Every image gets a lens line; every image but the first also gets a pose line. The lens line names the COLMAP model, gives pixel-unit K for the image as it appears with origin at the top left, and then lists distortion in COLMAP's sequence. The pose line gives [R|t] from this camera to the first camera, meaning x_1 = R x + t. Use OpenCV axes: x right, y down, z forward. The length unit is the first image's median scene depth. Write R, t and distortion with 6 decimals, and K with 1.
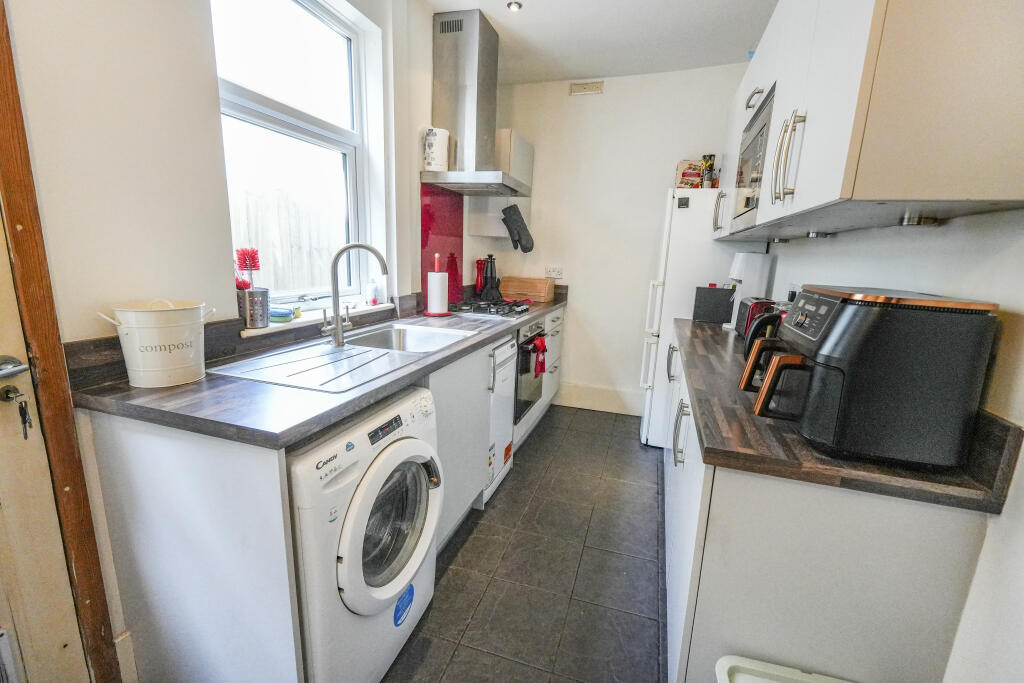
lens RADIAL K [[436.1, 0, 512.4], [0, 436.1, 342.6], [0, 0, 1]] dist [-0.002258, -0.000399]
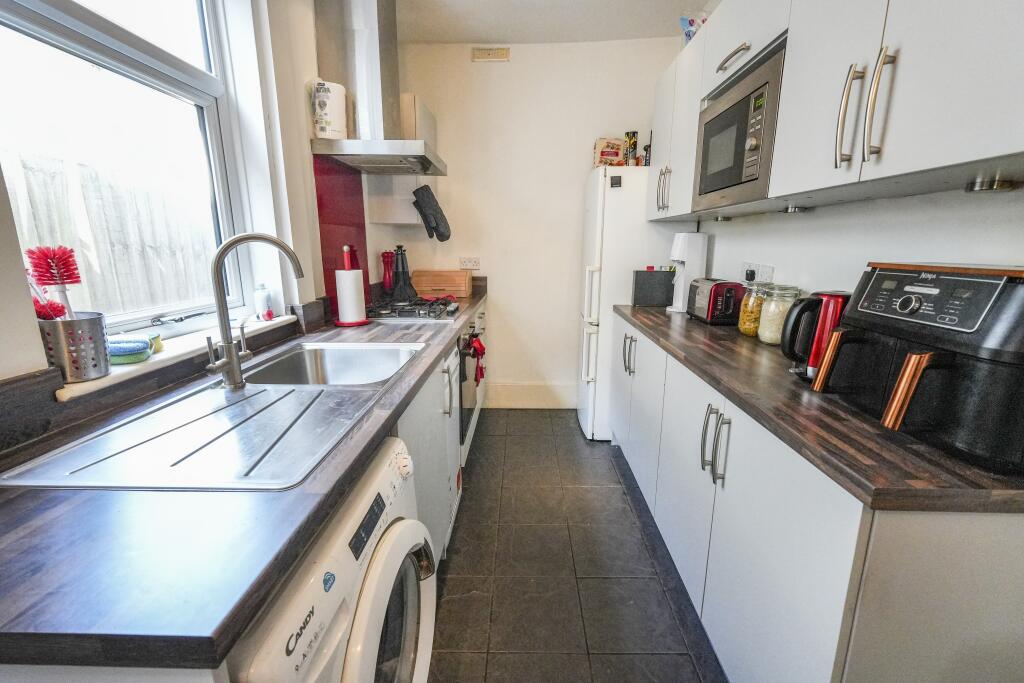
lens RADIAL K [[436.1, 0, 514.0], [0, 436.1, 340.9], [0, 0, 1]] dist [-0.002258, -0.000399]
pose [[0.956030, -0.098140, 0.276361, -0.115928], [0.092654, 0.995156, 0.032872, -0.032346], [-0.278248, -0.005821, 0.960491, 0.164495]]
